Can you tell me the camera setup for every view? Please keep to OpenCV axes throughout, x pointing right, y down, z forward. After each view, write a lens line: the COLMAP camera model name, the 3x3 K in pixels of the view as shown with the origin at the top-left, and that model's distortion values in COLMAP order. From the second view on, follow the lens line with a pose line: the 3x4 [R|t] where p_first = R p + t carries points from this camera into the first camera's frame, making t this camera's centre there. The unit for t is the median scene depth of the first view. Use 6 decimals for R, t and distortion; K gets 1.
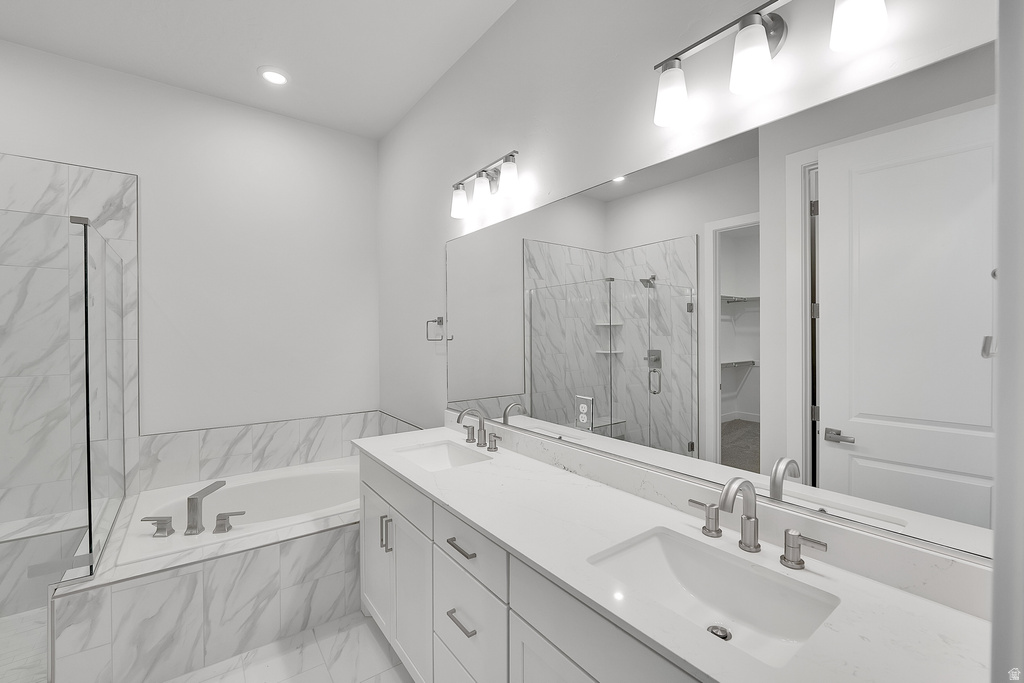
lens RADIAL K [[426.3, 0, 512.5], [0, 426.3, 336.8], [0, 0, 1]] dist [-0.005254, -0.001411]
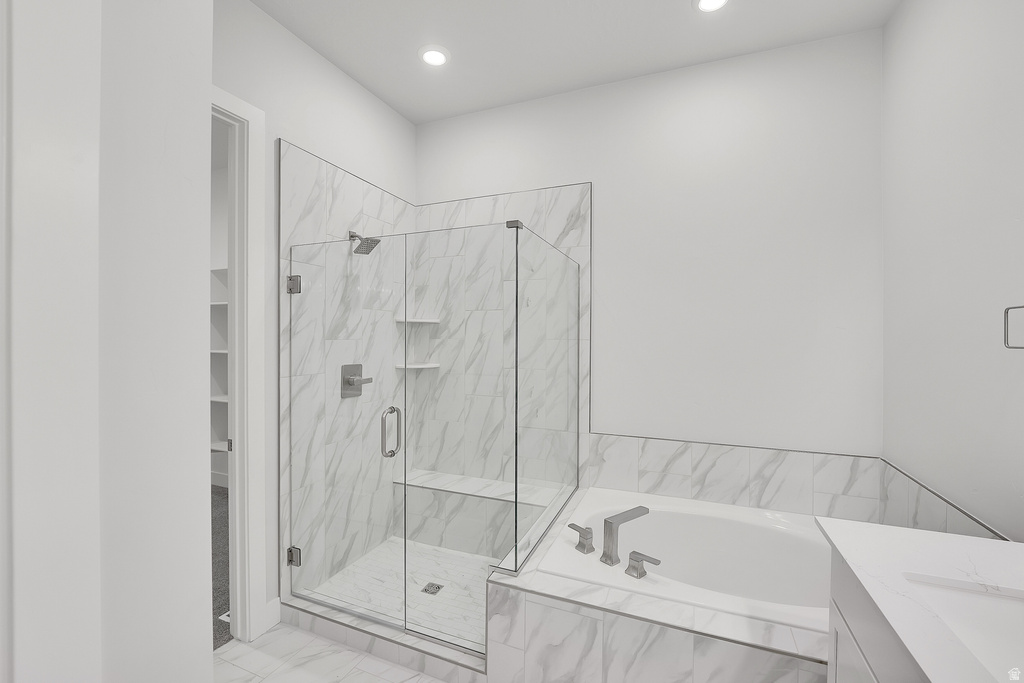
lens RADIAL K [[426.3, 0, 512.3], [0, 426.3, 338.0], [0, 0, 1]] dist [-0.005254, -0.001411]
pose [[0.513416, 0.011785, -0.858059, -0.085537], [-0.012318, 0.999904, 0.006363, -0.003216], [0.858051, 0.007303, 0.513512, 0.307996]]
